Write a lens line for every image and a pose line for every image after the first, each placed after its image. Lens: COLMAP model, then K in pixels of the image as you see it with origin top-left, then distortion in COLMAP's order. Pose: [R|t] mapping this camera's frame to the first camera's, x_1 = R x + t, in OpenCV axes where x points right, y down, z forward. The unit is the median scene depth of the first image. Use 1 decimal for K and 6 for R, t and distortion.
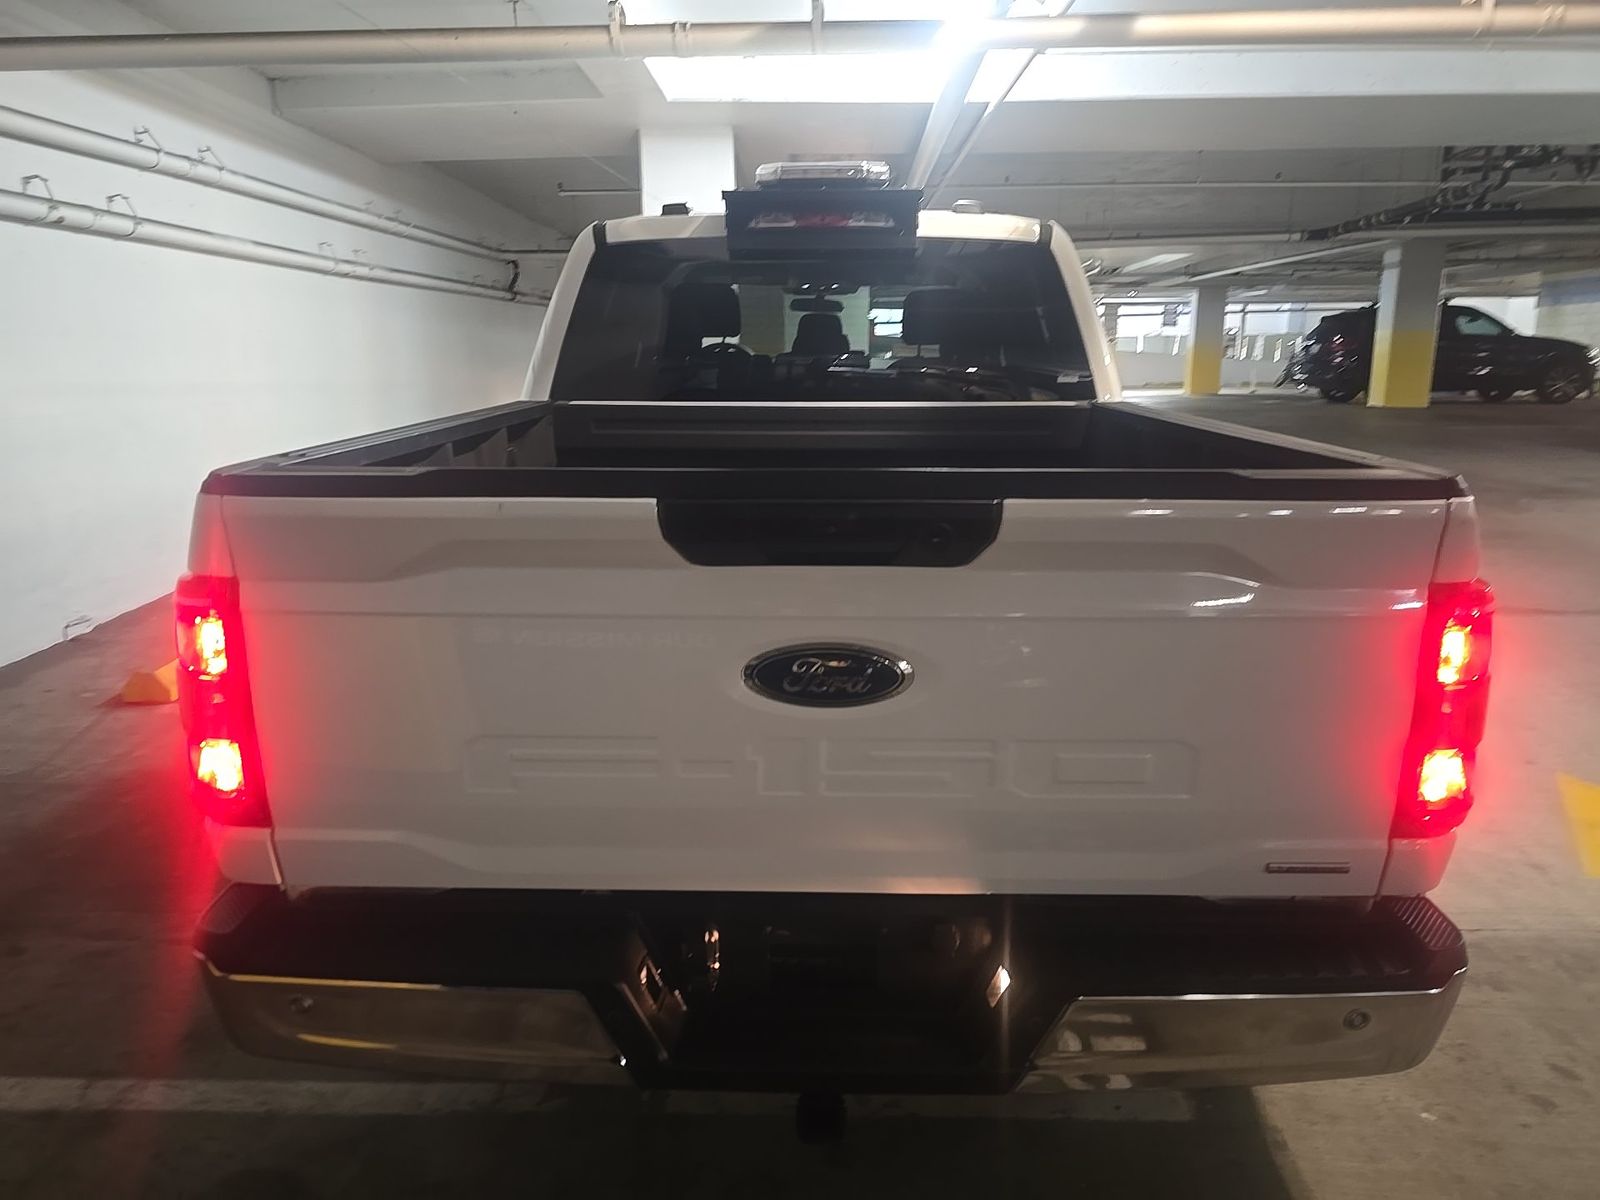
lens RADIAL K [[1081.4, 0, 812.6], [0, 1081.4, 596.7], [0, 0, 1]] dist [0.039353, -0.034364]
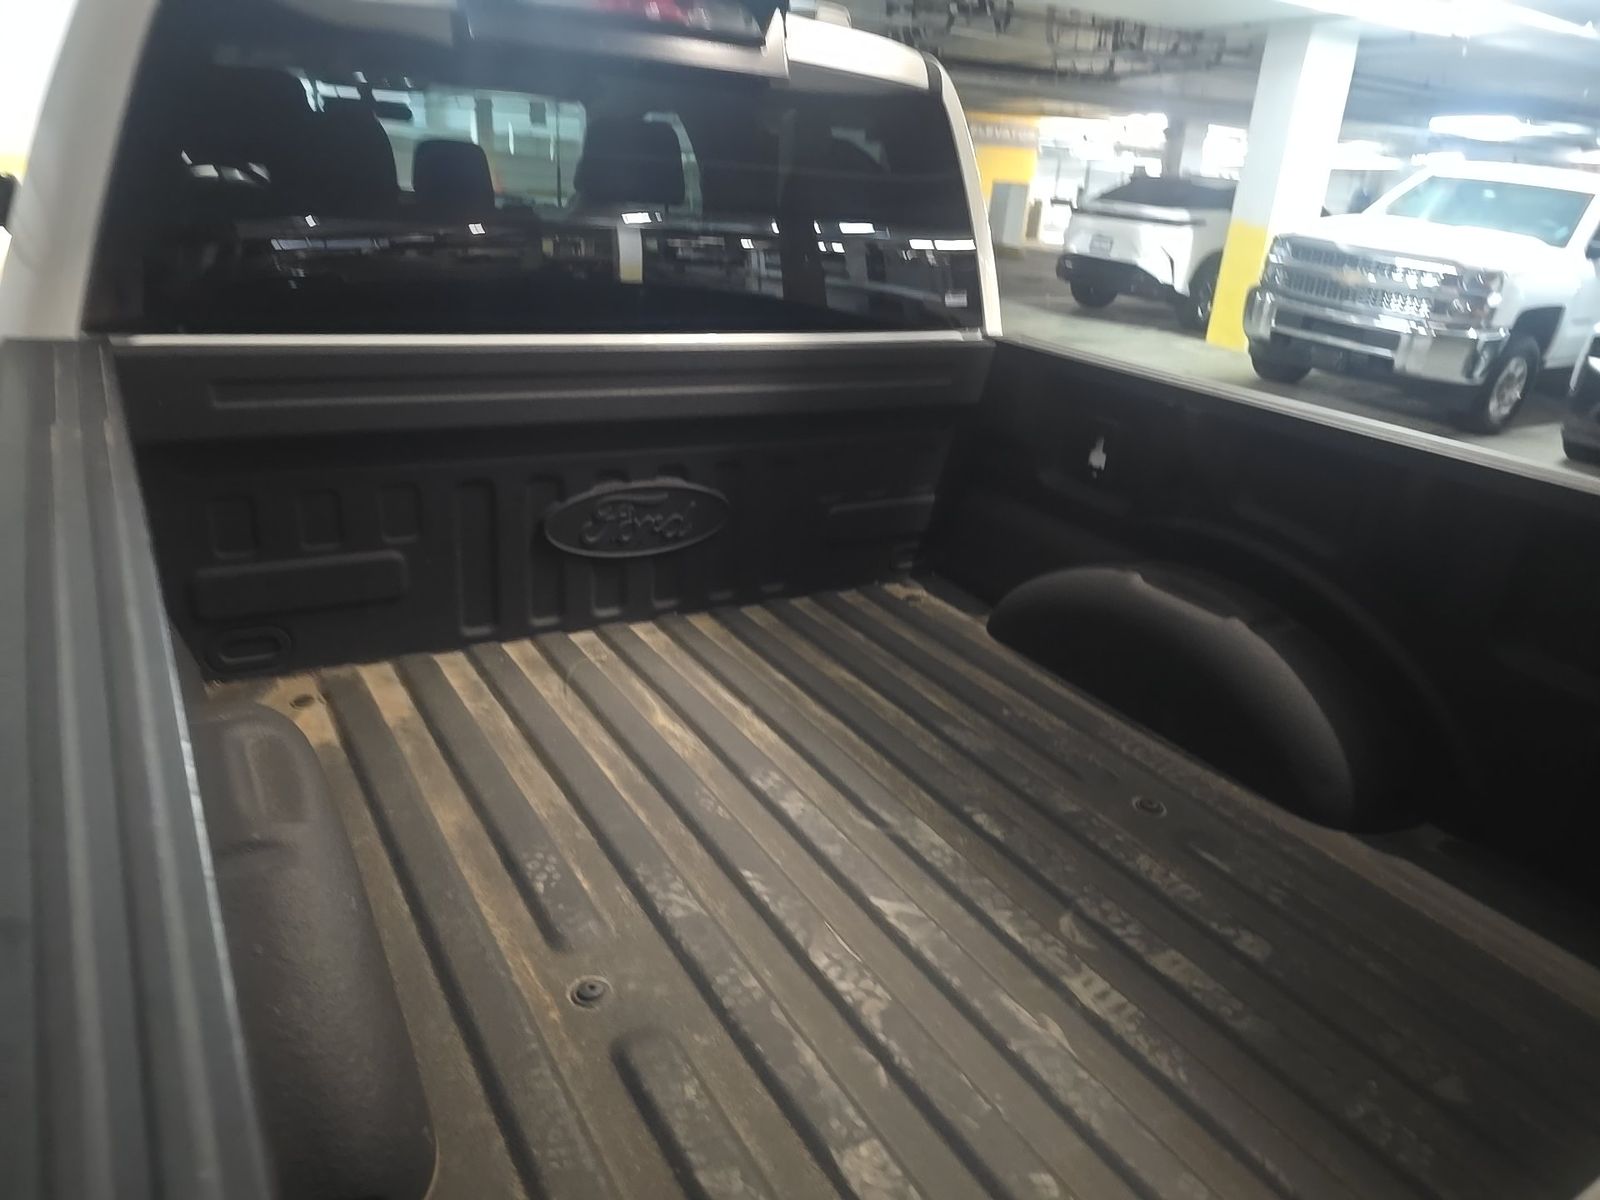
lens RADIAL K [[1081.4, 0, 810.0], [0, 1081.4, 603.8], [0, 0, 1]] dist [0.039353, -0.034364]
pose [[0.840469, -0.137851, 0.524032, -0.157018], [0.042353, 0.980852, 0.190094, -0.093794], [-0.540202, -0.137574, 0.830214, 0.283286]]
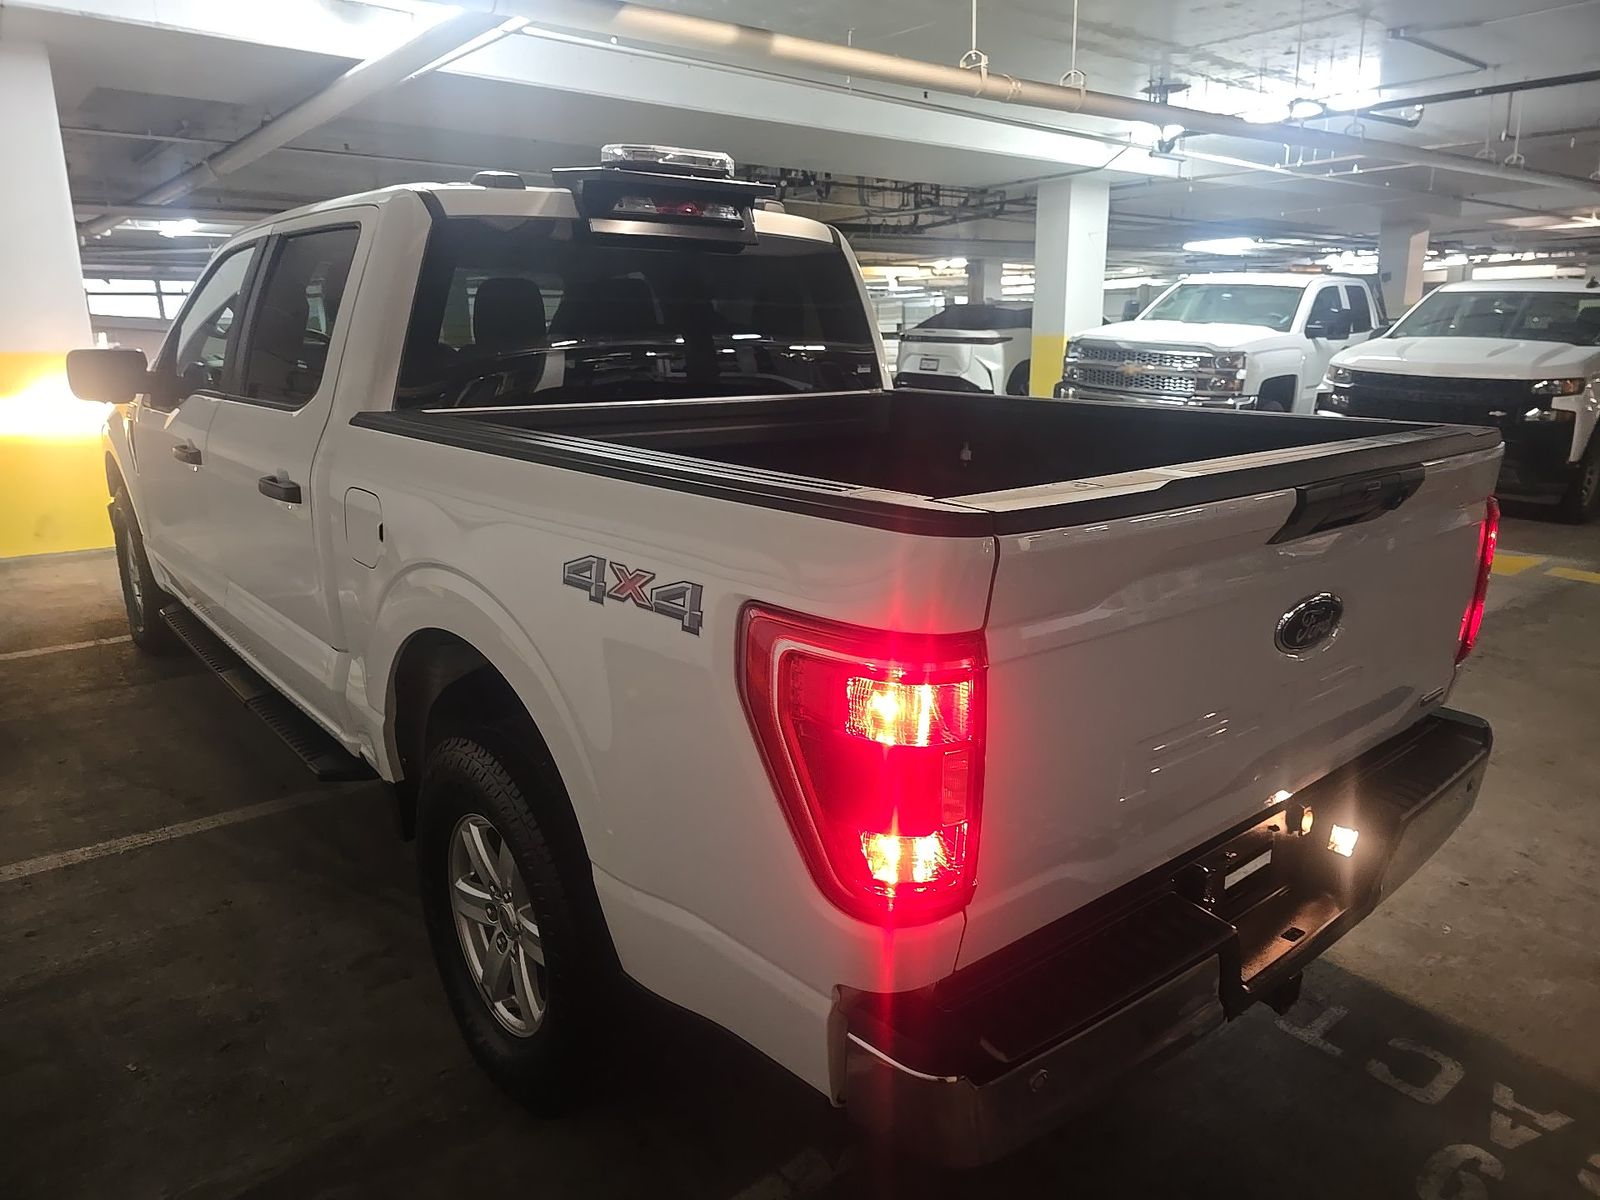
lens RADIAL K [[1081.4, 0, 799.8], [0, 1081.4, 599.4], [0, 0, 1]] dist [0.039353, -0.034364]
pose [[0.757772, -0.156335, 0.633515, -0.356885], [0.144487, 0.986975, 0.070733, -0.036818], [-0.636321, 0.037935, 0.770491, 0.128731]]
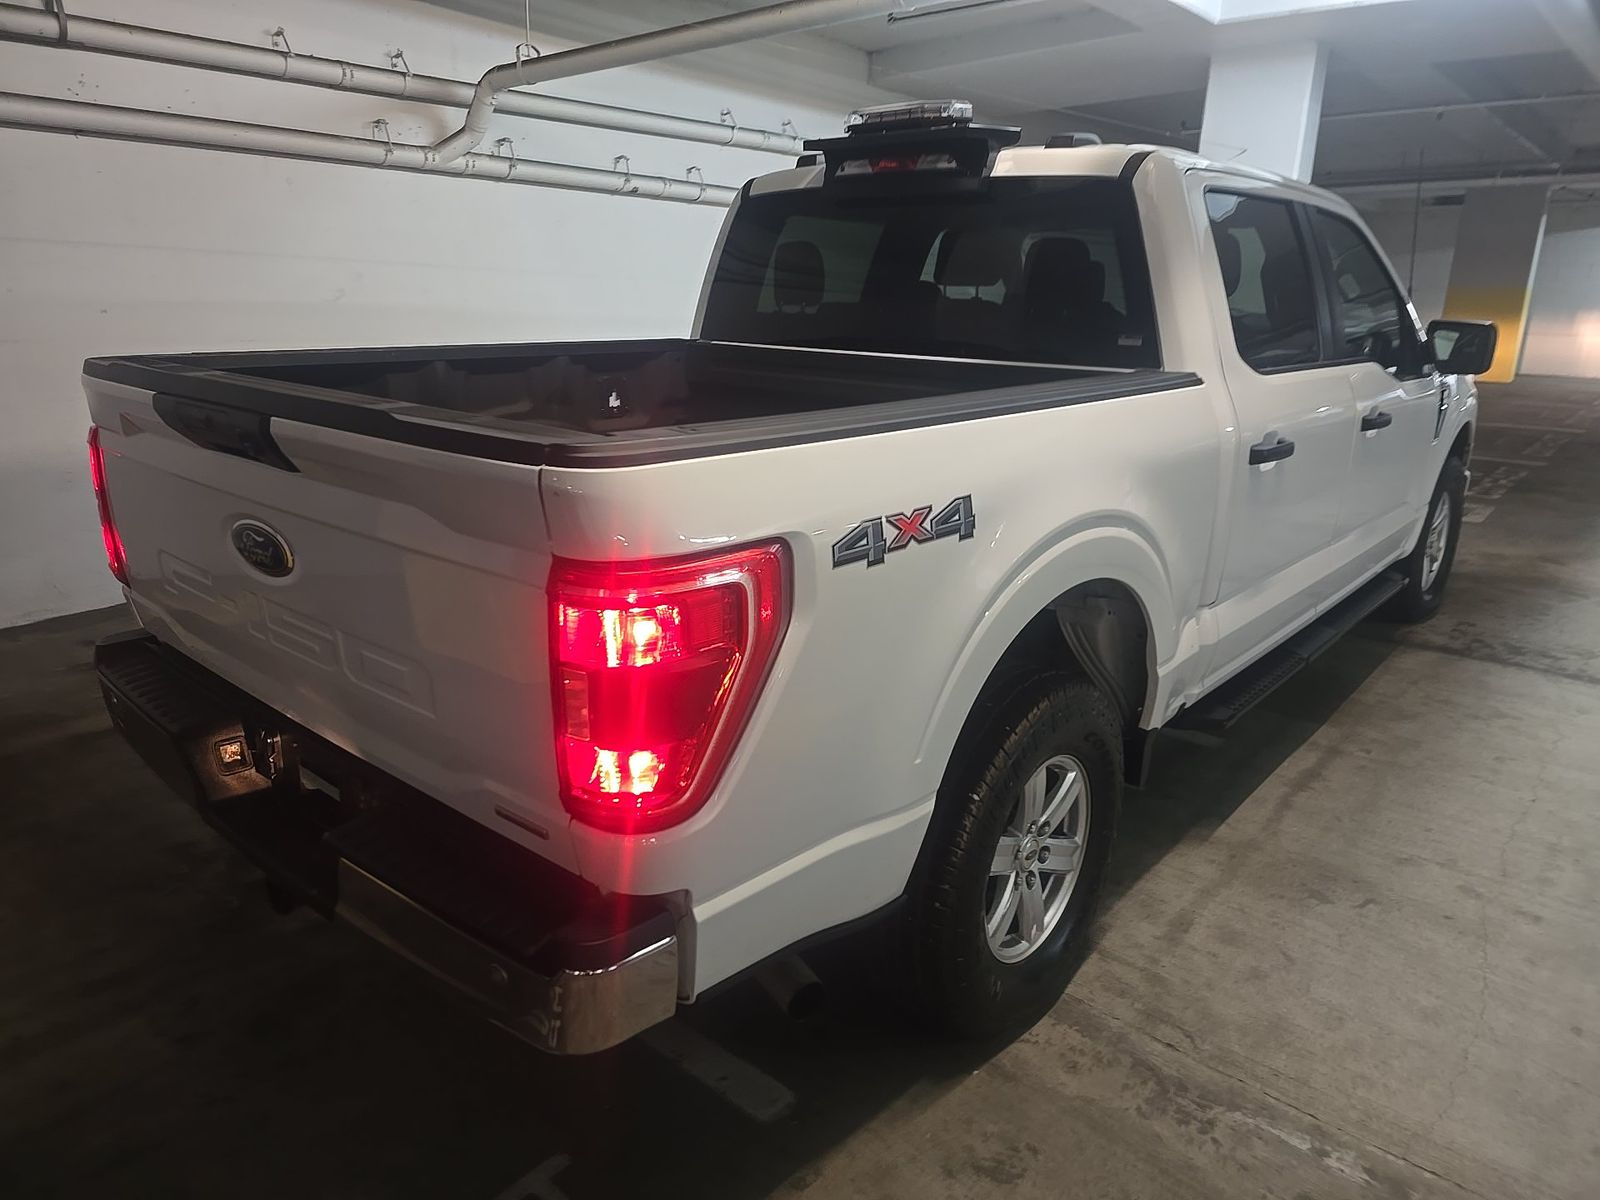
lens RADIAL K [[1081.4, 0, 790.1], [0, 1081.4, 597.2], [0, 0, 1]] dist [0.039353, -0.034364]
pose [[0.763570, 0.192608, -0.616330, 0.384535], [-0.164591, 0.981005, 0.102661, -0.031084], [0.624396, 0.023053, 0.780768, 0.115789]]
